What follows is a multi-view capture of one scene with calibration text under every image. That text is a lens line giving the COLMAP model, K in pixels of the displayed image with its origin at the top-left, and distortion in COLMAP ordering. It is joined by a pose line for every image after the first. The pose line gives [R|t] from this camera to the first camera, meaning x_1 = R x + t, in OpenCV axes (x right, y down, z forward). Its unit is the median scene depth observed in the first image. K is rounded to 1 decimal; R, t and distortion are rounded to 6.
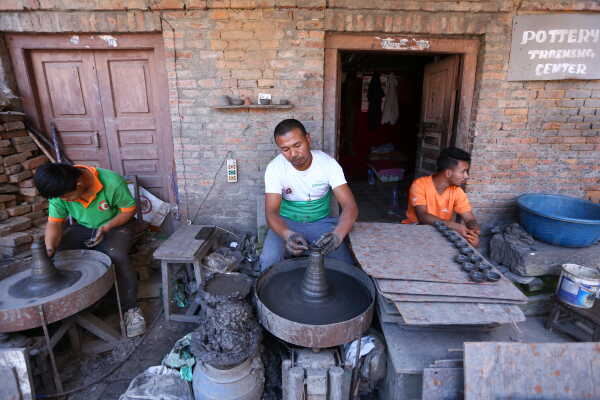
lens RADIAL K [[290.1, 0, 300.0], [0, 290.1, 200.0], [0, 0, 1]] dist [-0.066381, 0.016374]
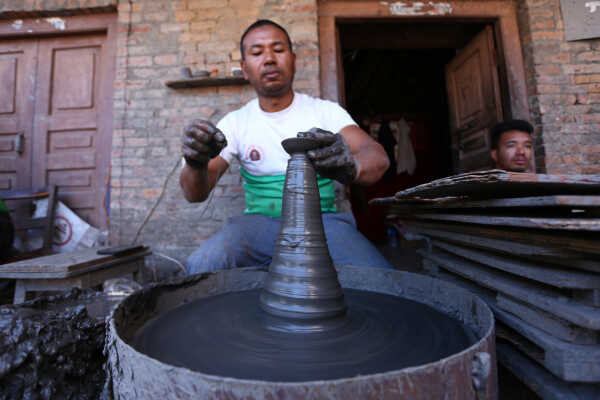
lens RADIAL K [[290.1, 0, 300.0], [0, 290.1, 200.0], [0, 0, 1]] dist [-0.066381, 0.016374]
pose [[0.998682, -0.034637, -0.037867, 0.047127], [0.019627, 0.939565, -0.341807, 0.201685], [0.047417, 0.340613, 0.939007, 0.422430]]
